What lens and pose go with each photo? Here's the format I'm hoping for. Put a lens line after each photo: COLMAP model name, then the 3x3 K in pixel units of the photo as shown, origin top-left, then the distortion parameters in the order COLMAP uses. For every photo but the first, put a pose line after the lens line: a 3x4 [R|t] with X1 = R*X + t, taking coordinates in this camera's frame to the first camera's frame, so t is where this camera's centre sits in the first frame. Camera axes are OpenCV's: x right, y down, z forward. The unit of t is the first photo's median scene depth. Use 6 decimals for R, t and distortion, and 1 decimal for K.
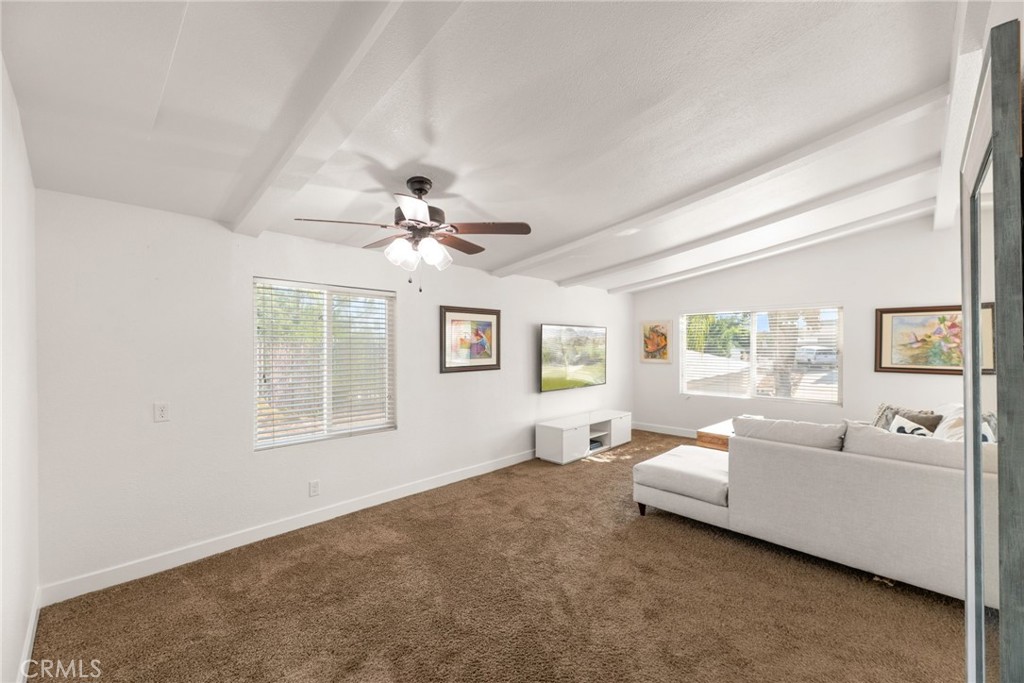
lens RADIAL K [[410.2, 0, 496.5], [0, 410.2, 342.6], [0, 0, 1]] dist [-0.007298, -0.000780]
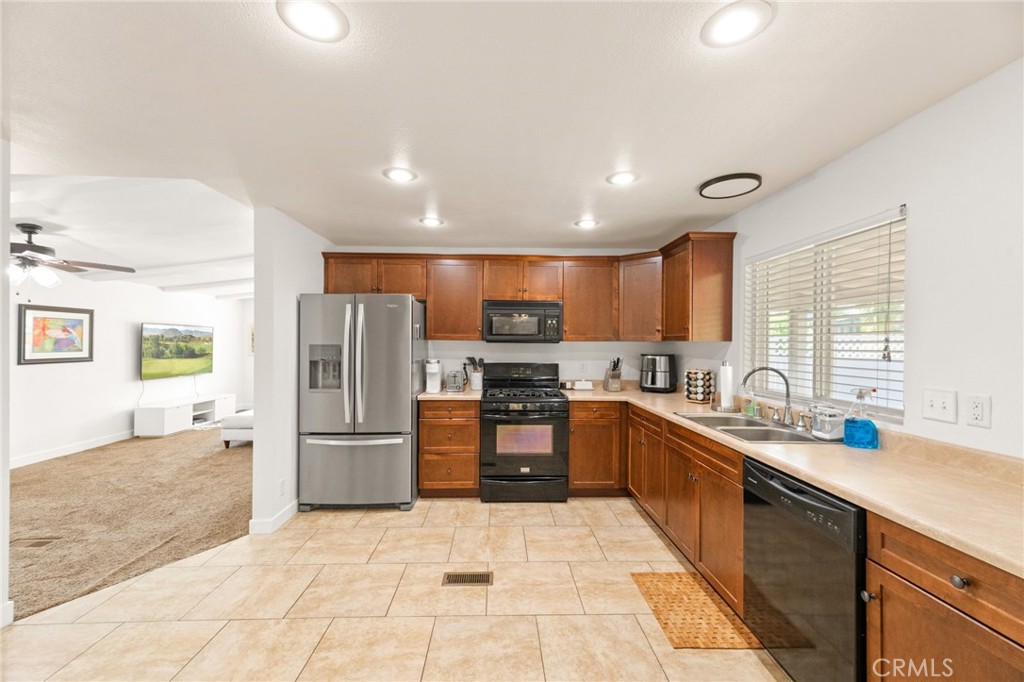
lens RADIAL K [[410.2, 0, 513.8], [0, 410.2, 346.3], [0, 0, 1]] dist [-0.007298, -0.000780]
pose [[0.661335, -0.000415, 0.750091, -0.066214], [-0.001696, 0.999996, 0.002049, 0.018505], [-0.750089, -0.002627, 0.661332, -0.630549]]
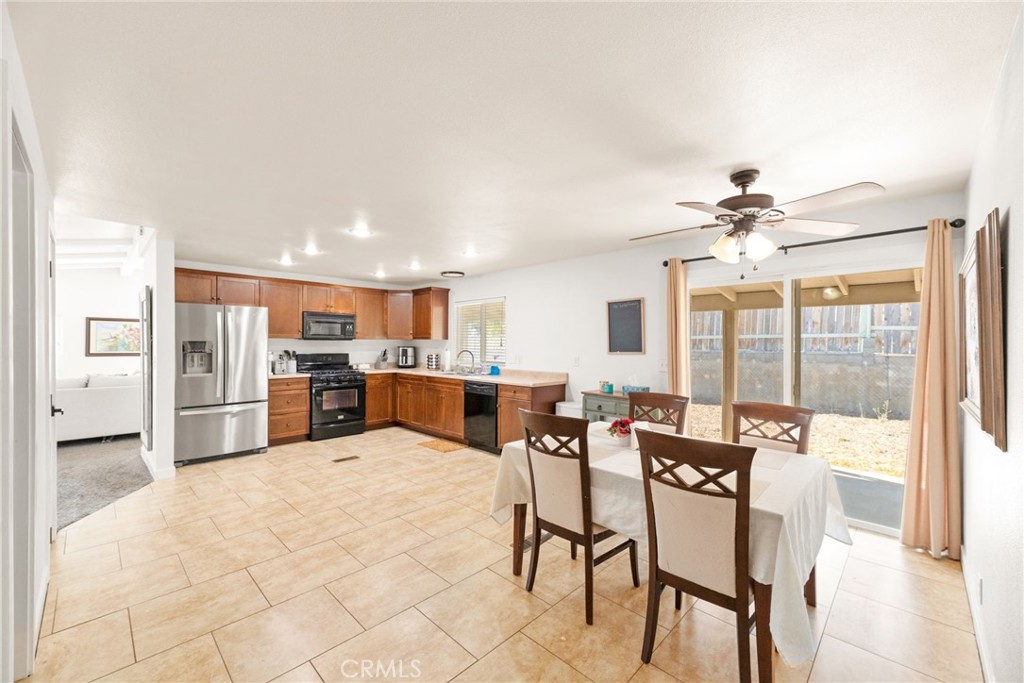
lens RADIAL K [[410.2, 0, 523.8], [0, 410.2, 343.7], [0, 0, 1]] dist [-0.007298, -0.000780]
pose [[-0.056771, -0.002658, 0.998384, -0.769855], [0.002779, 0.999992, 0.002820, 0.021916], [-0.998383, 0.002934, -0.056764, -0.635197]]
